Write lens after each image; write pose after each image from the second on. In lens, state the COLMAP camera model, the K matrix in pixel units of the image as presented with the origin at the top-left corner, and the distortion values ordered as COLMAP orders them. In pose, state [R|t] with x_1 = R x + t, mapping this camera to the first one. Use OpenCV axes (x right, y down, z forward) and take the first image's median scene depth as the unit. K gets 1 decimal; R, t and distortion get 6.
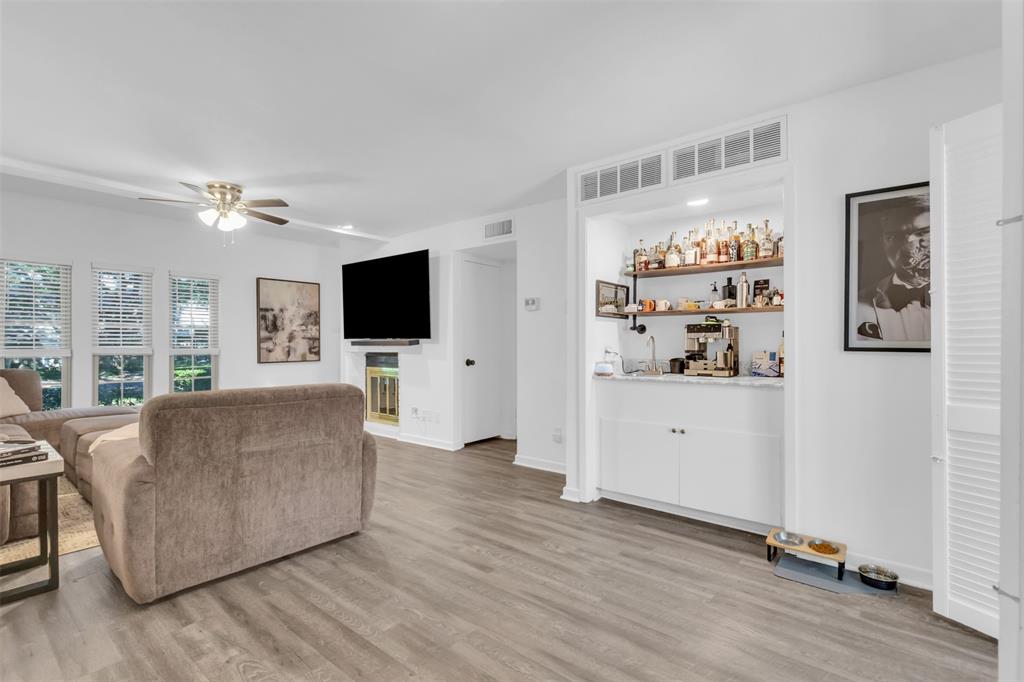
lens RADIAL K [[471.4, 0, 510.5], [0, 471.4, 342.0], [0, 0, 1]] dist [0.012850, -0.000905]
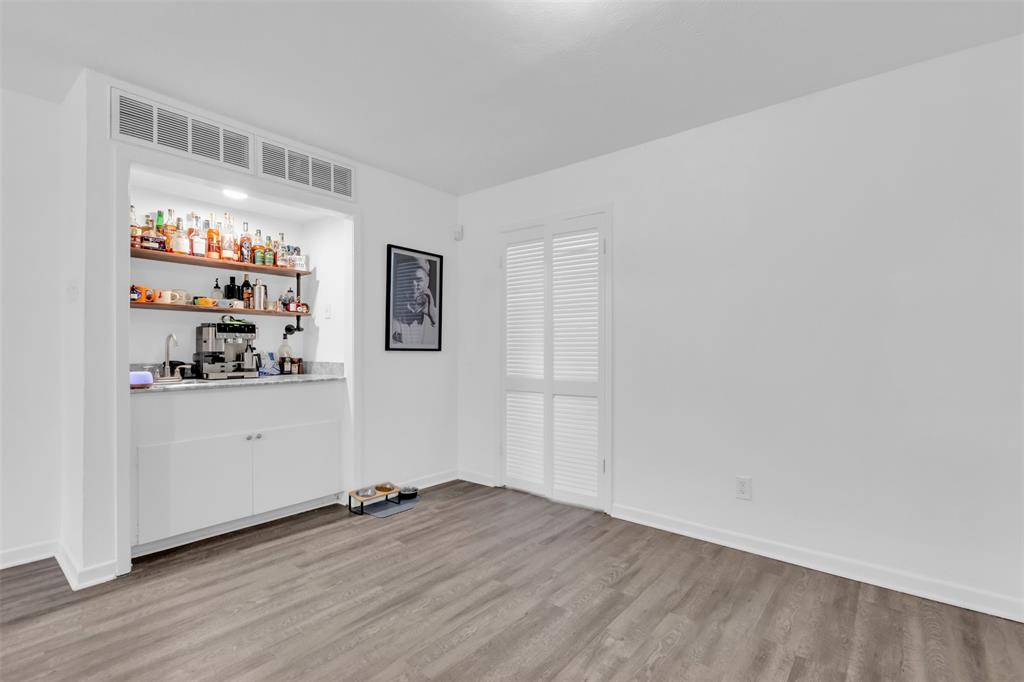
lens RADIAL K [[471.4, 0, 510.8], [0, 471.4, 347.1], [0, 0, 1]] dist [0.012850, -0.000905]
pose [[0.003651, 0.000821, 0.999993, -0.650215], [-0.010343, 0.999946, -0.000783, 0.004482], [-0.999940, -0.010340, 0.003659, 0.530959]]
